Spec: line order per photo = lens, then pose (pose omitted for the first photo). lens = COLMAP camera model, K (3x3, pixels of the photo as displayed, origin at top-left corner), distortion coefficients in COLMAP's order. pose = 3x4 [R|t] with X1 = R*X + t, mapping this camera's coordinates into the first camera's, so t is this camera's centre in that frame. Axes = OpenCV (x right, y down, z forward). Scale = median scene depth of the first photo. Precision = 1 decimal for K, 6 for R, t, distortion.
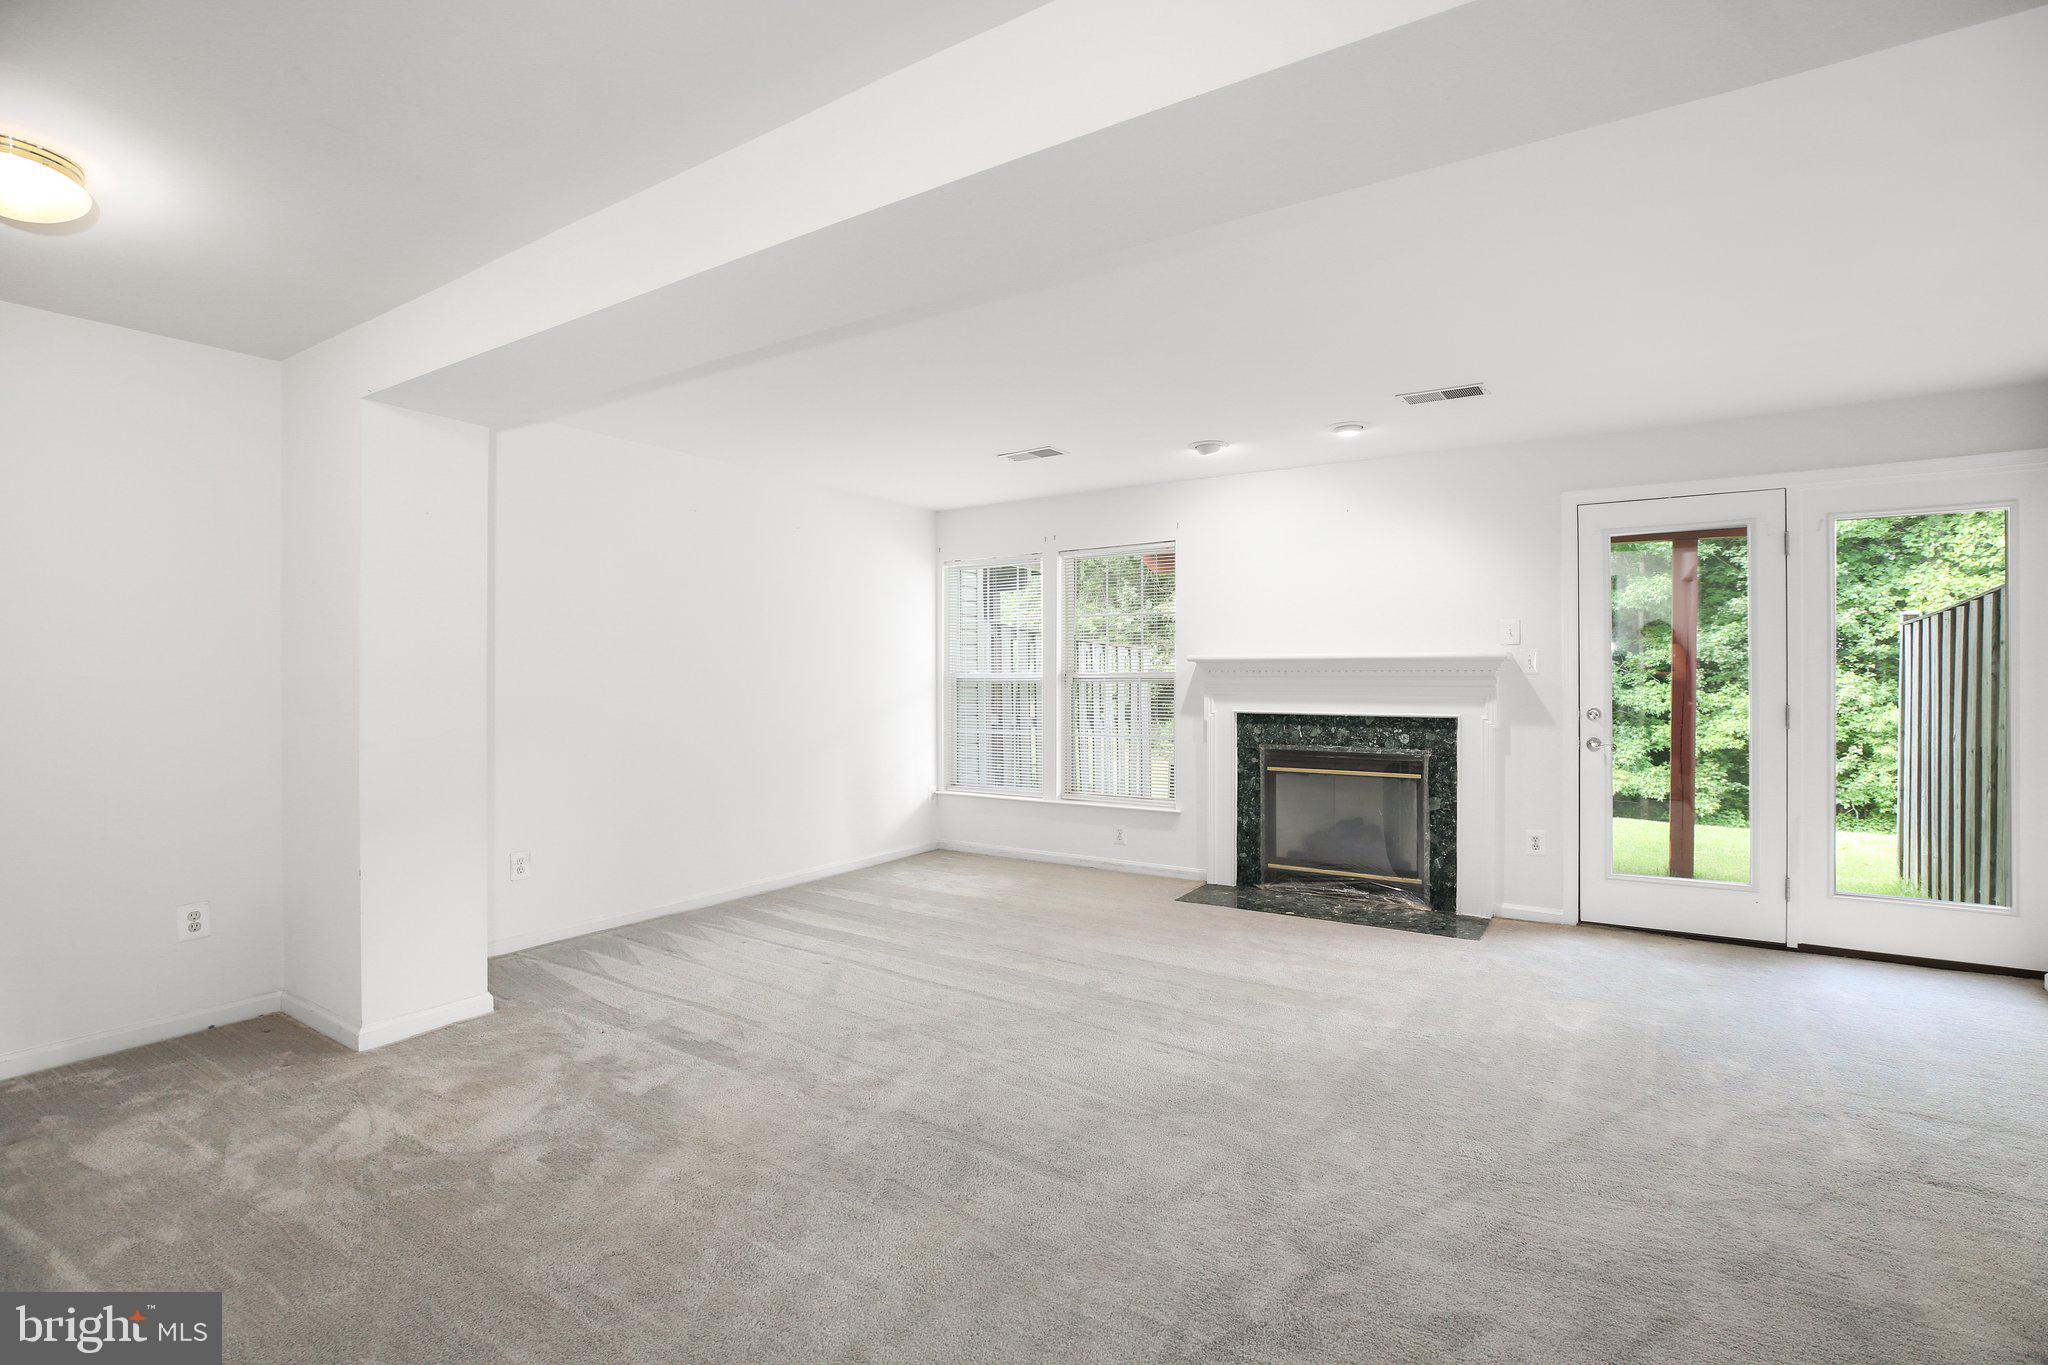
lens RADIAL K [[947.1, 0, 1032.7], [0, 947.1, 682.5], [0, 0, 1]] dist [-0.031611, 0.006887]
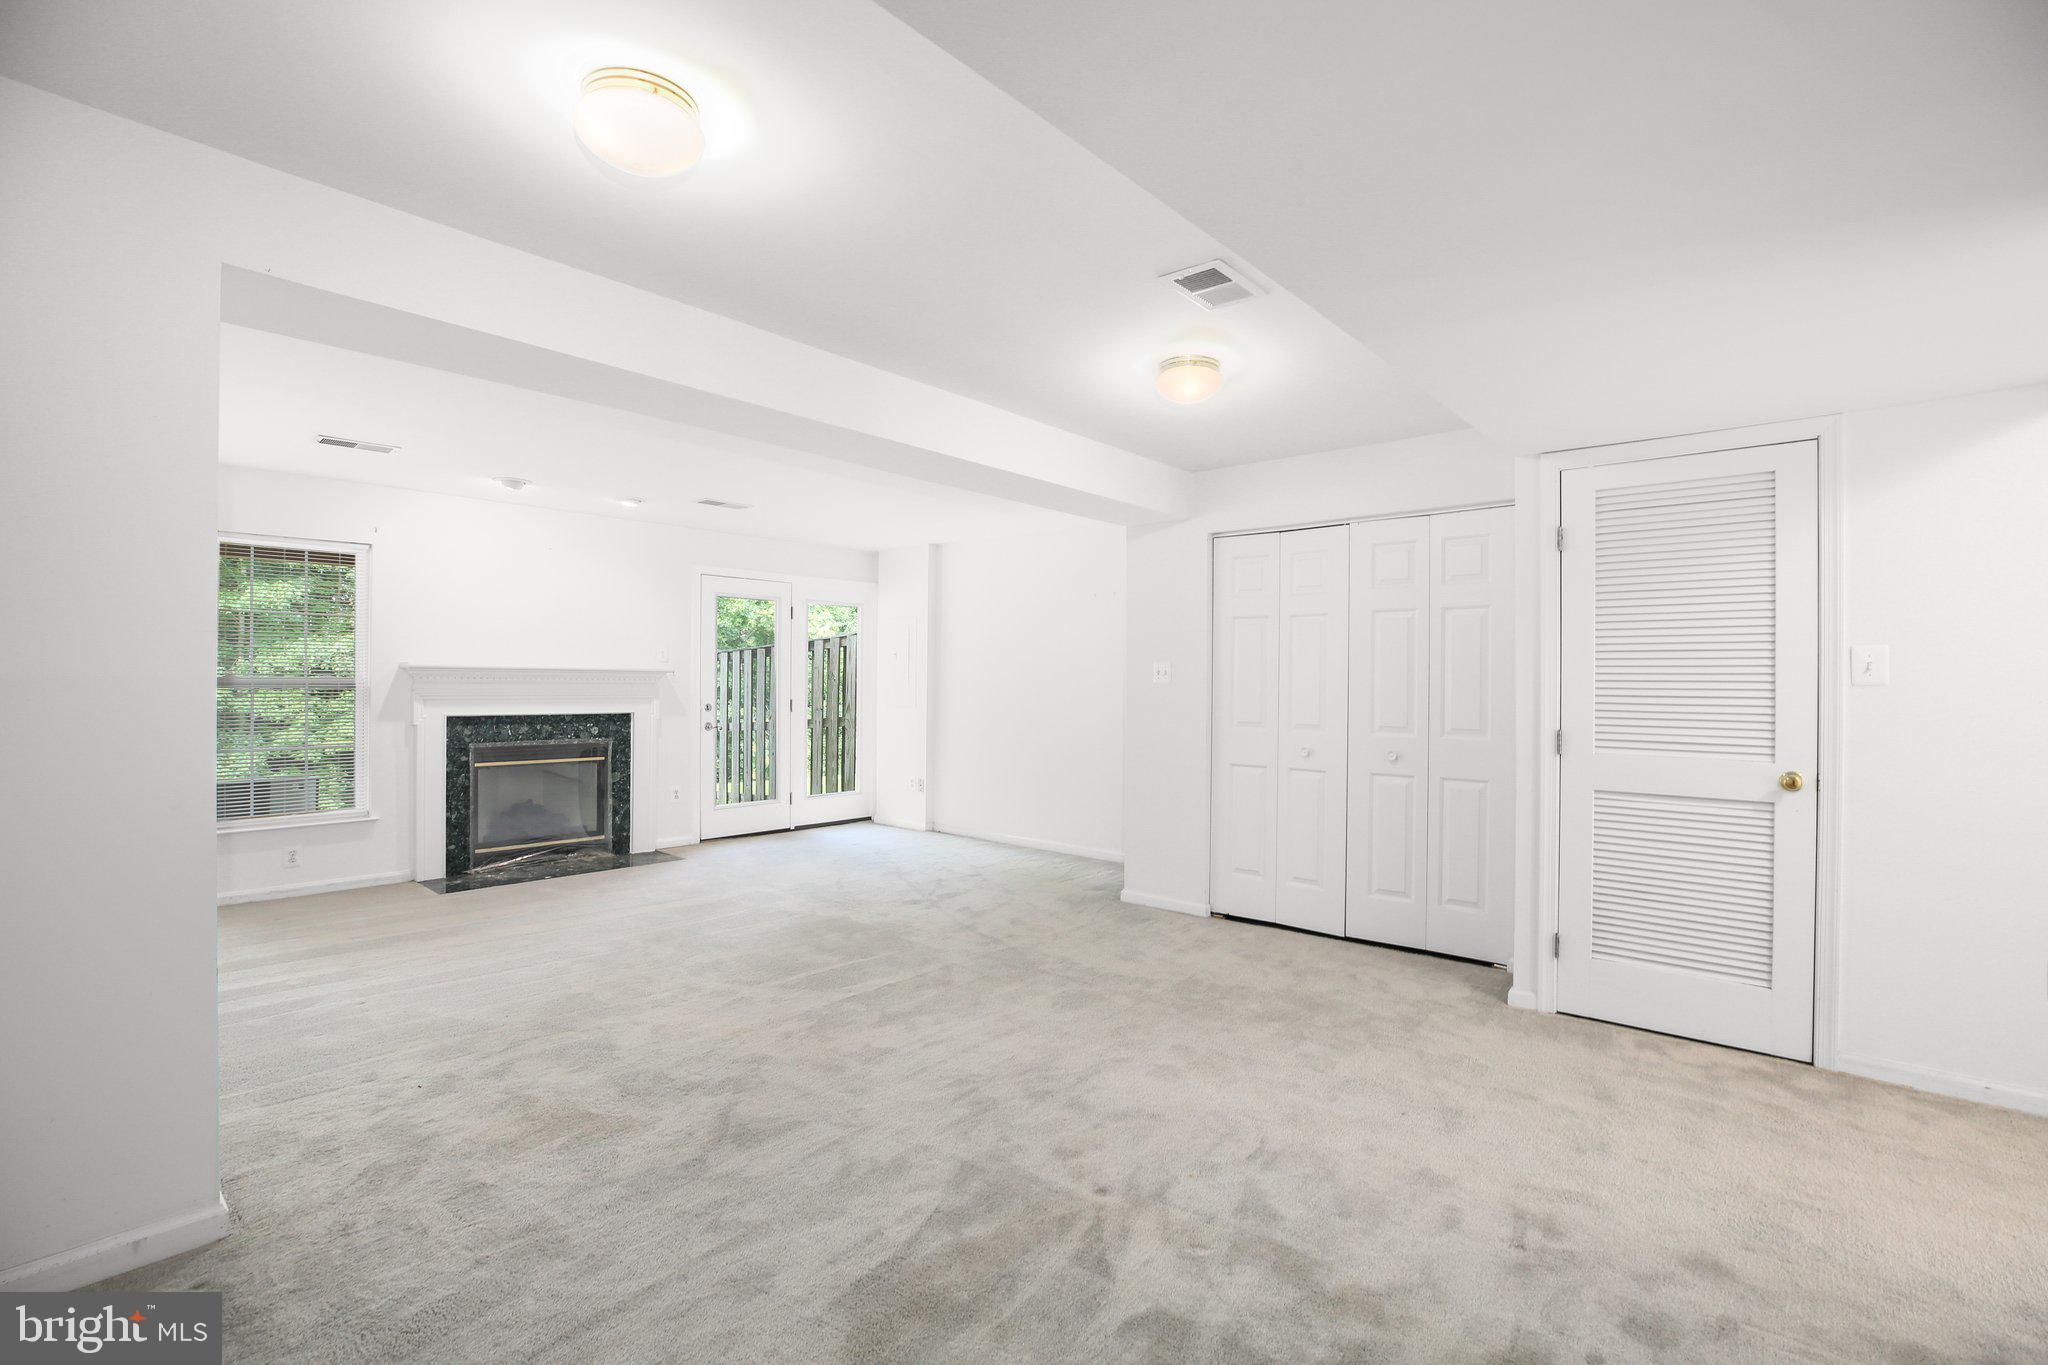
lens RADIAL K [[947.1, 0, 1034.7], [0, 947.1, 692.9], [0, 0, 1]] dist [-0.031611, 0.006887]
pose [[0.141724, -0.004679, 0.989895, -0.790787], [0.001536, 0.999989, 0.004507, 0.001816], [-0.989905, 0.000882, 0.141730, 0.195831]]
